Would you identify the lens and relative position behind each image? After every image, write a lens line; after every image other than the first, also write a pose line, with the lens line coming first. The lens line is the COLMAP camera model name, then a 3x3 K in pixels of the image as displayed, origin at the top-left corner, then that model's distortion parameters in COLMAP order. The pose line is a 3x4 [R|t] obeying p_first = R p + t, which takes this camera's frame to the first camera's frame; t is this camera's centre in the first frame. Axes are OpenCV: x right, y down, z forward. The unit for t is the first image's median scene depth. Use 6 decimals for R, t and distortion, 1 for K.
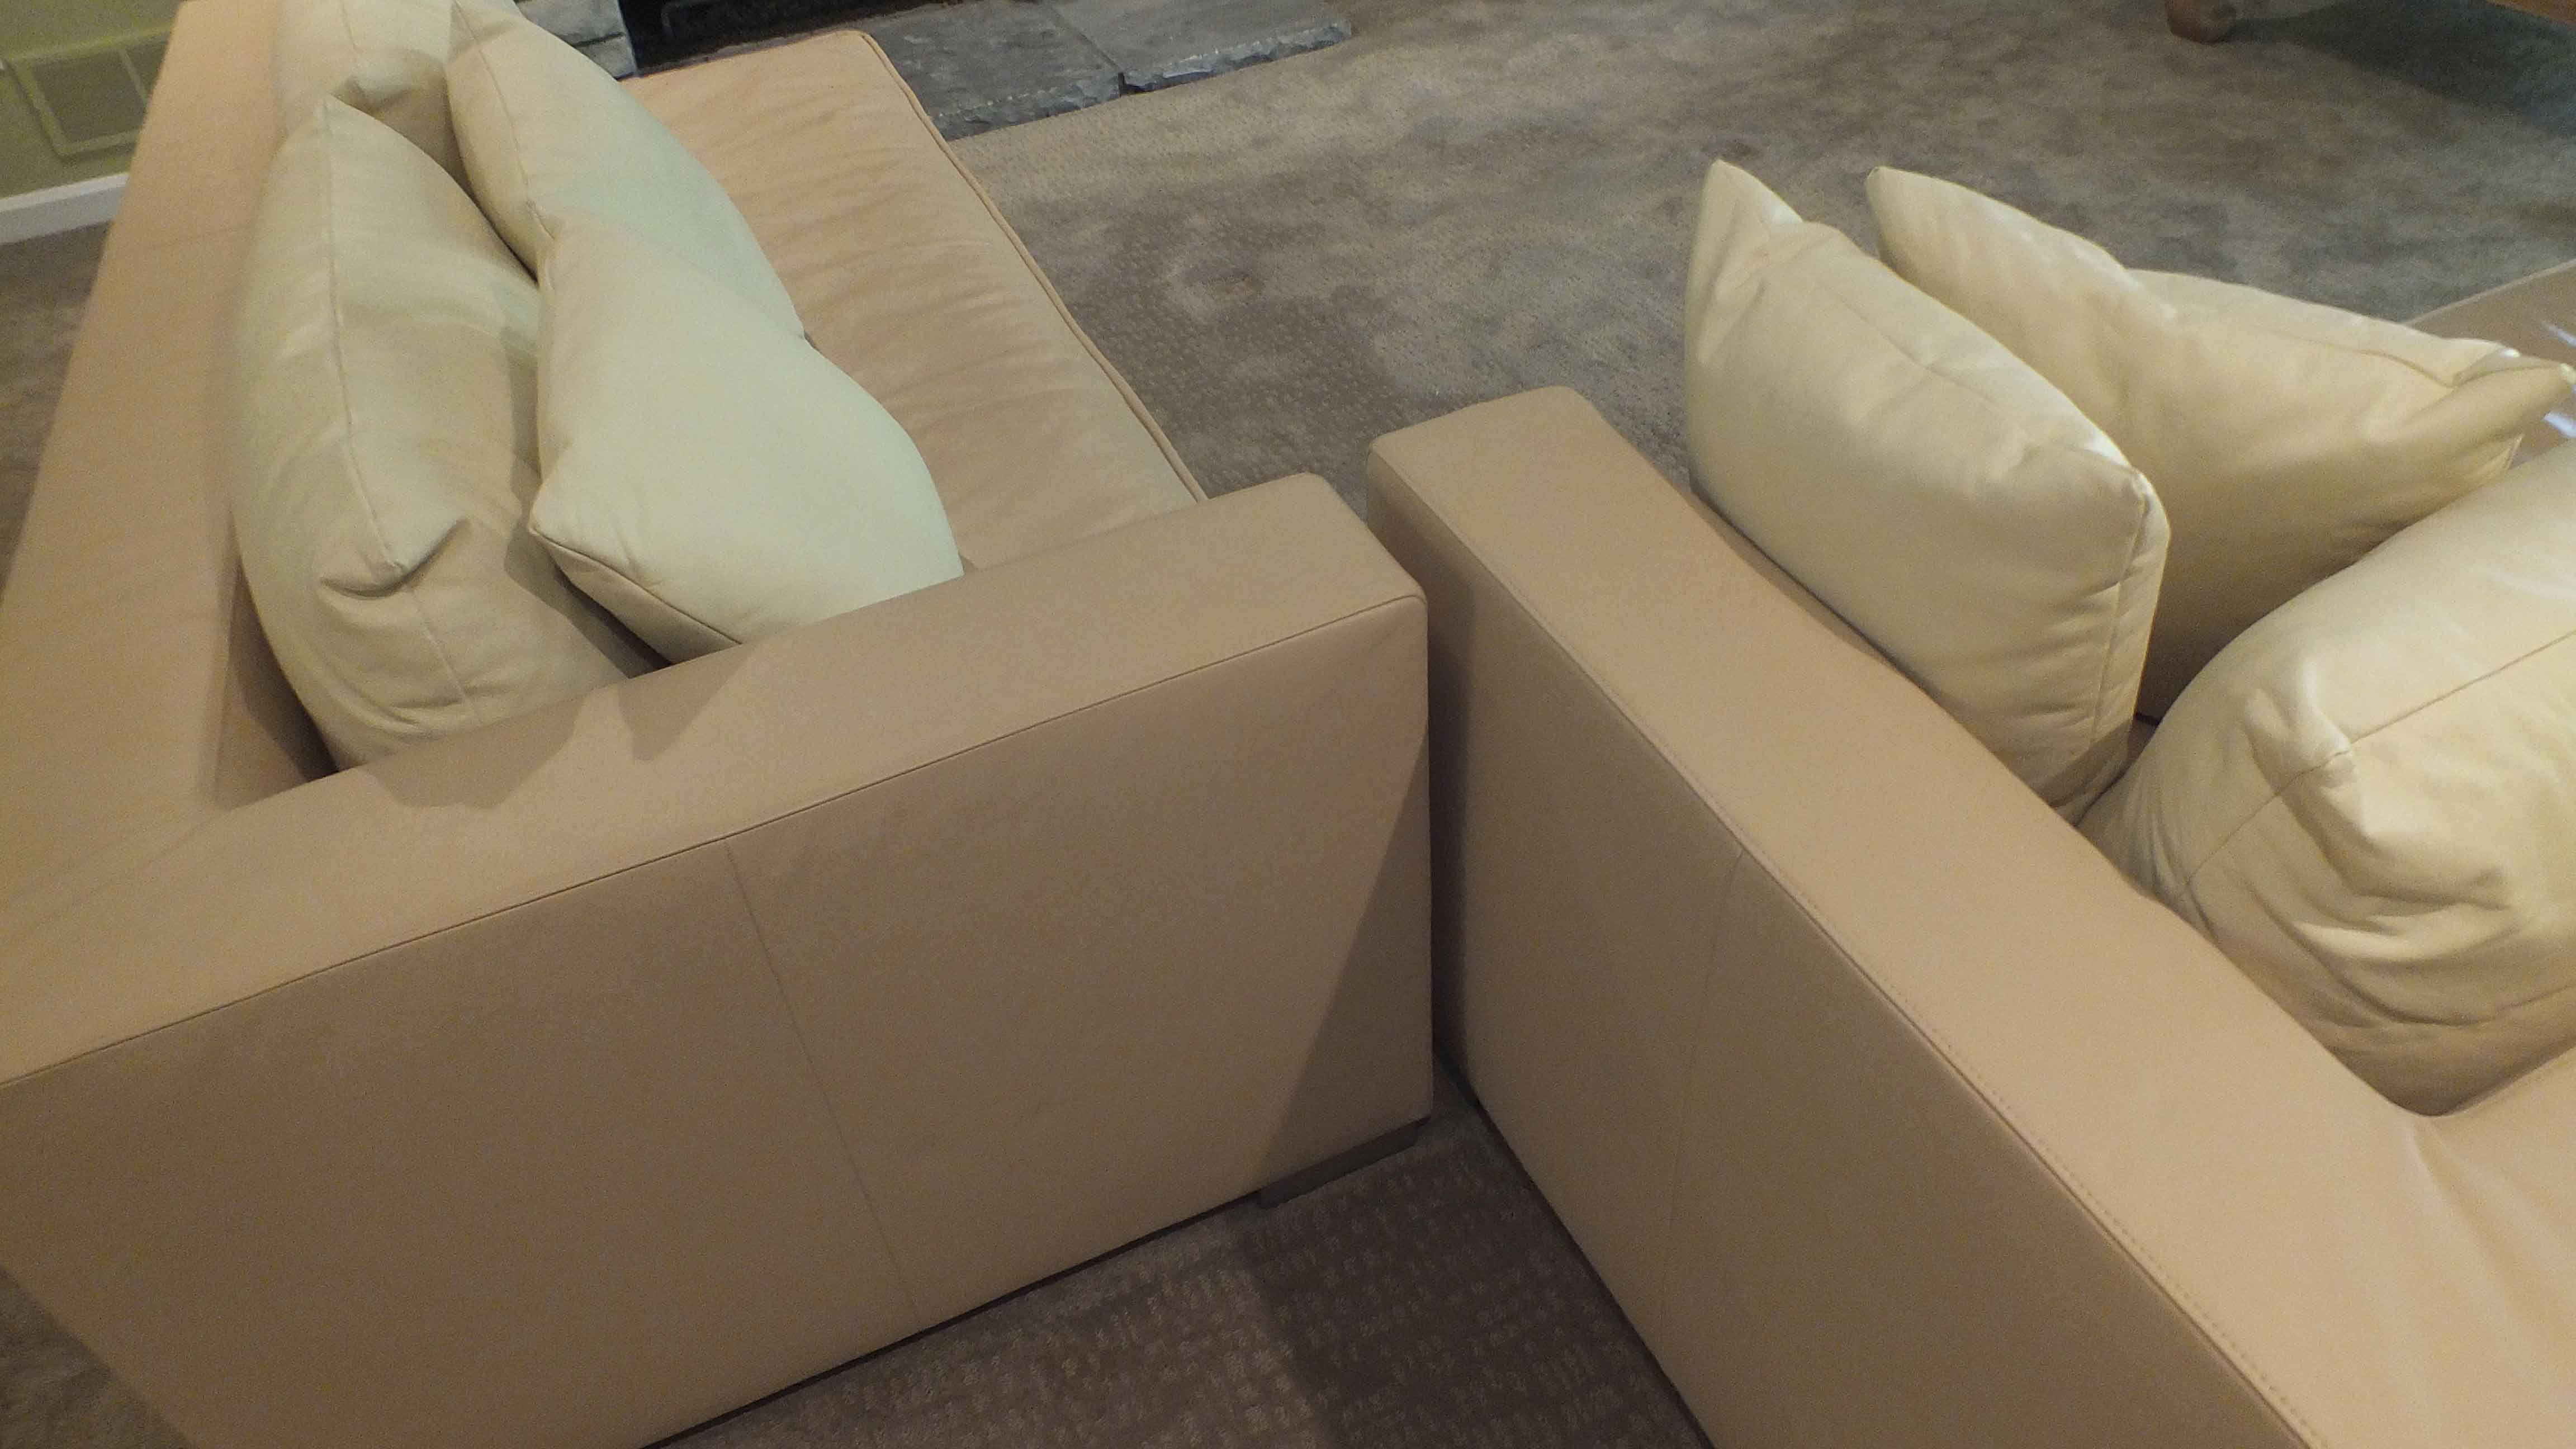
lens RADIAL K [[1738.5, 0, 1294.1], [0, 1738.5, 928.6], [0, 0, 1]] dist [-0.055813, 0.008200]
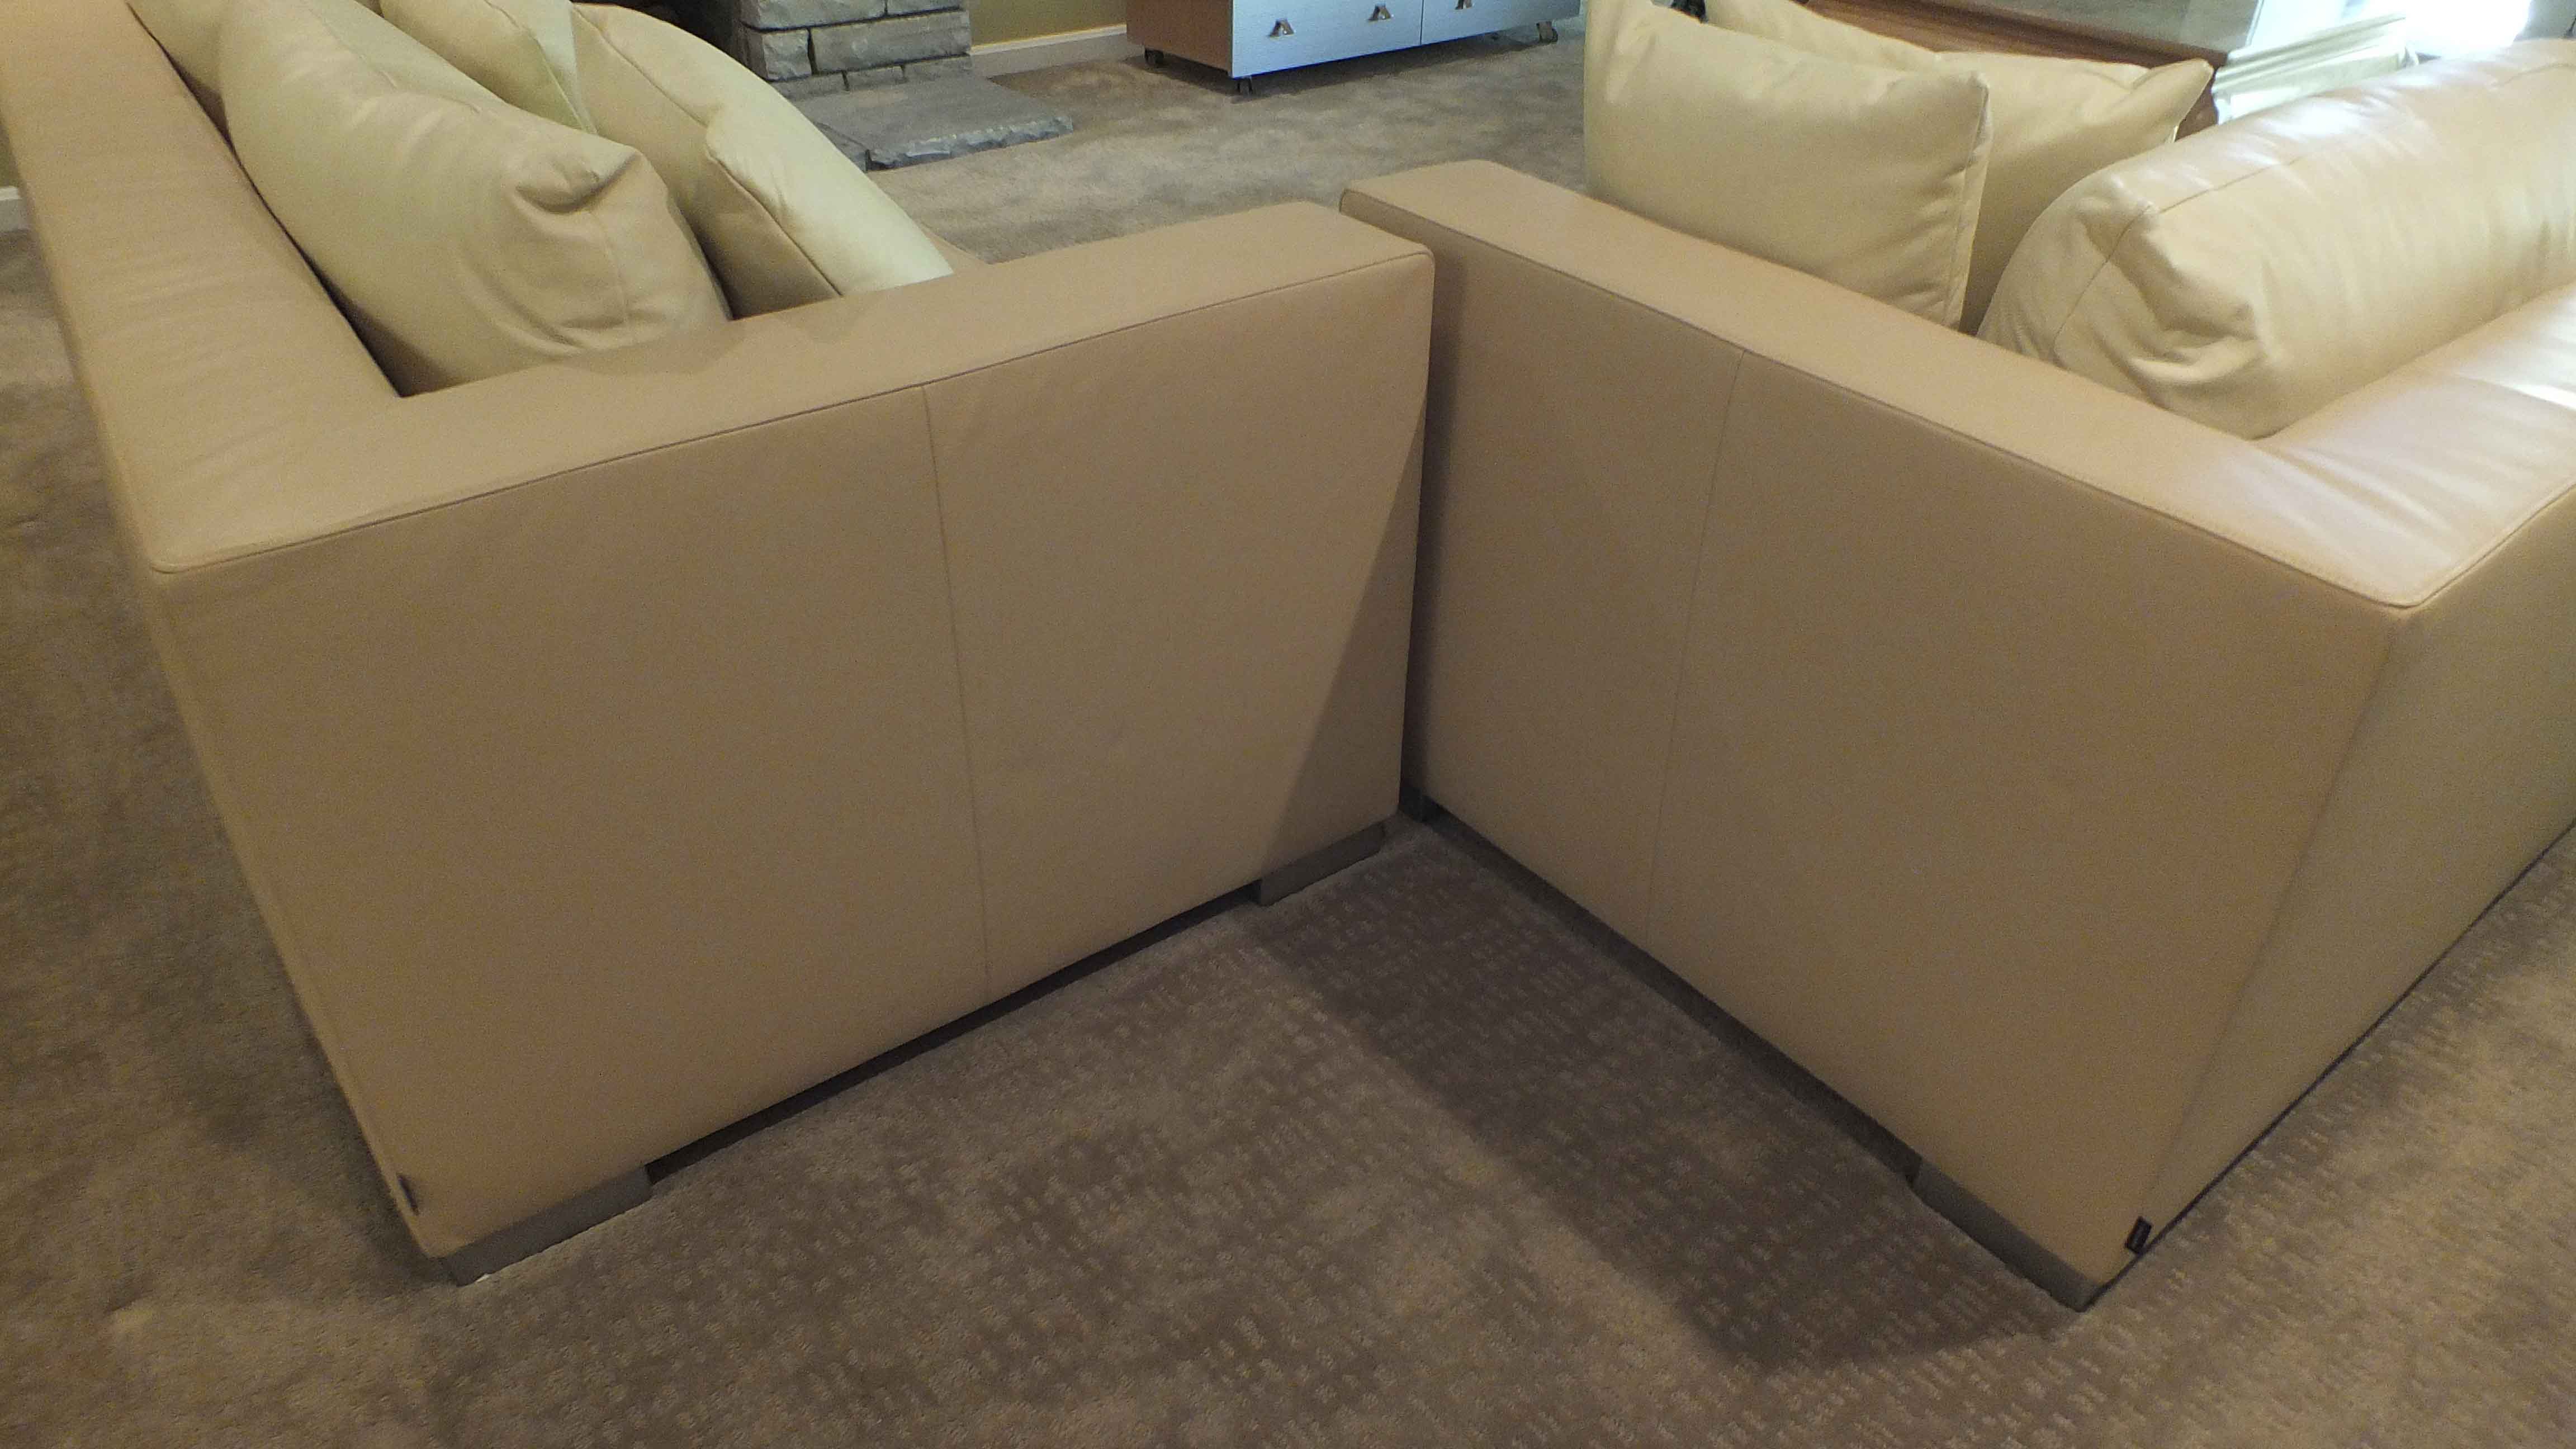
lens RADIAL K [[1780.3, 0, 1295.3], [0, 1780.3, 1037.0], [0, 0, 1]] dist [-0.050100, 0.001985]
pose [[0.966666, -0.079693, 0.243323, -0.288602], [0.108197, 0.988451, -0.106108, 0.375871], [-0.232056, 0.128897, 0.964124, -0.104885]]
